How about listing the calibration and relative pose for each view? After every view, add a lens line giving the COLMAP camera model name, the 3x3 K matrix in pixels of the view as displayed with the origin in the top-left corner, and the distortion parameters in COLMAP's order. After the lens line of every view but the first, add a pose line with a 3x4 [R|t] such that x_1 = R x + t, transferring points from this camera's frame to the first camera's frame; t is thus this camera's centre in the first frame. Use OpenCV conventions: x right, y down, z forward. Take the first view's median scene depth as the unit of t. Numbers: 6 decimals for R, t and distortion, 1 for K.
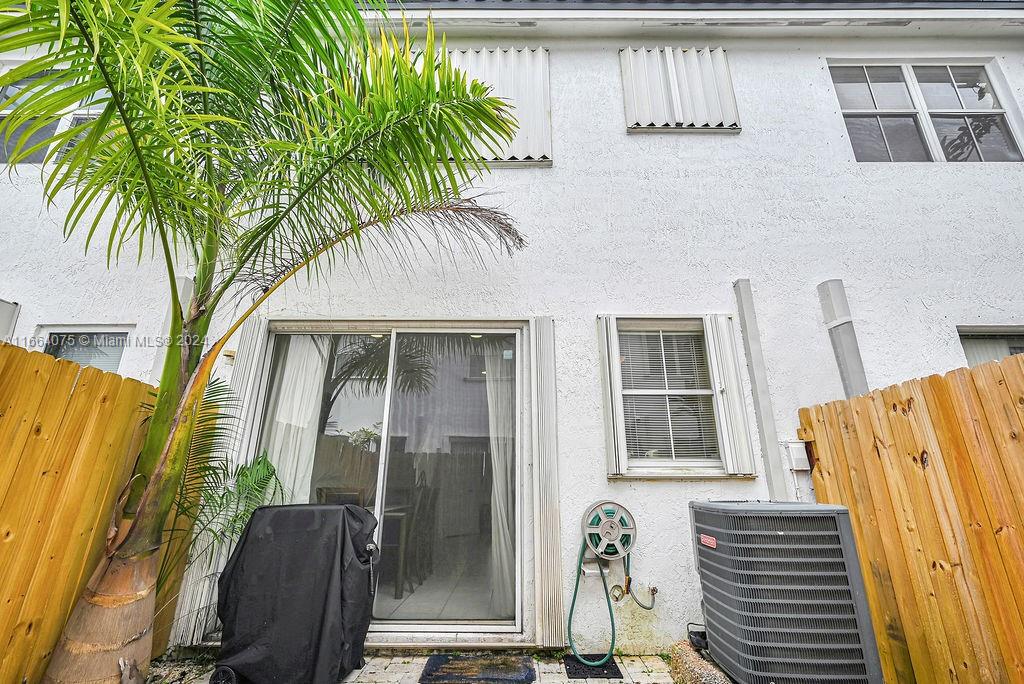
lens RADIAL K [[446.2, 0, 510.5], [0, 446.2, 333.2], [0, 0, 1]] dist [0.000414, -0.000432]
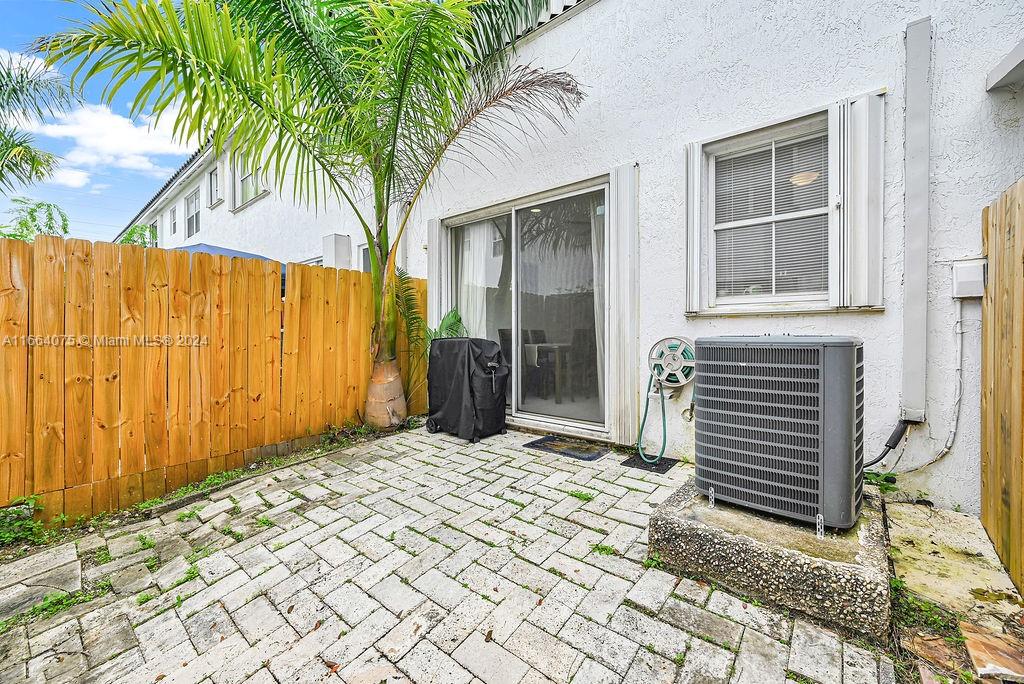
lens RADIAL K [[417.6, 0, 507.9], [0, 417.6, 331.8], [0, 0, 1]] dist [0.001420, -0.000989]
pose [[0.757882, -0.007311, -0.652351, 0.575305], [0.217903, 0.945349, 0.242558, 0.038638], [0.614926, -0.325979, 0.718056, 0.048734]]
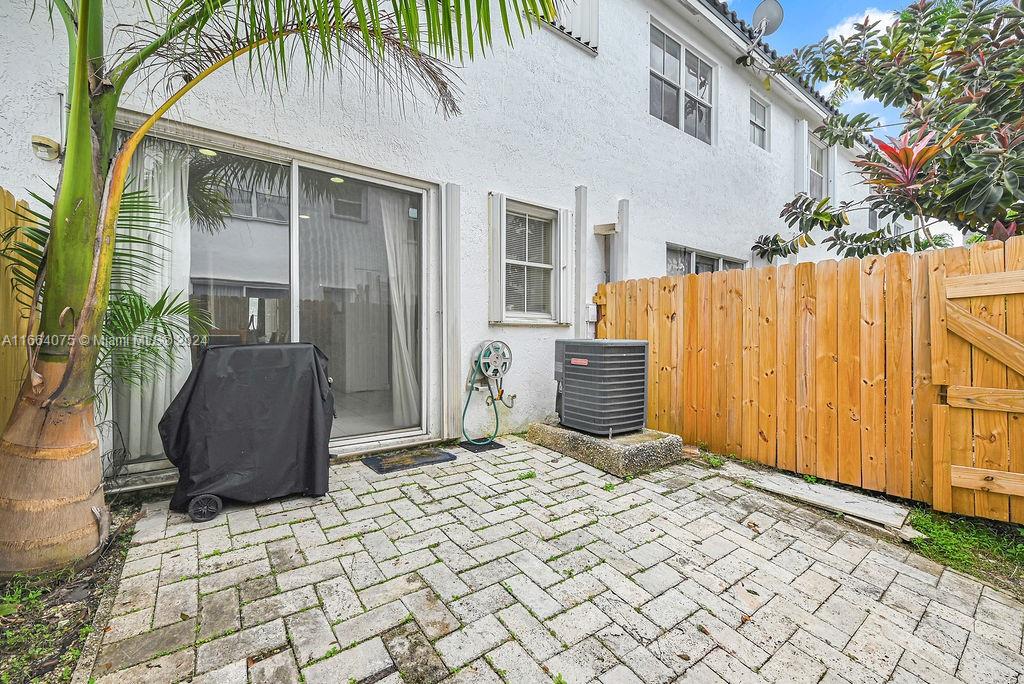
lens RADIAL K [[417.6, 0, 505.4], [0, 417.6, 337.9], [0, 0, 1]] dist [0.001420, -0.000989]
pose [[0.808531, -0.001360, 0.588452, -0.509946], [-0.194548, 0.943148, 0.269488, 0.021581], [-0.555364, -0.332371, 0.762300, 0.017990]]
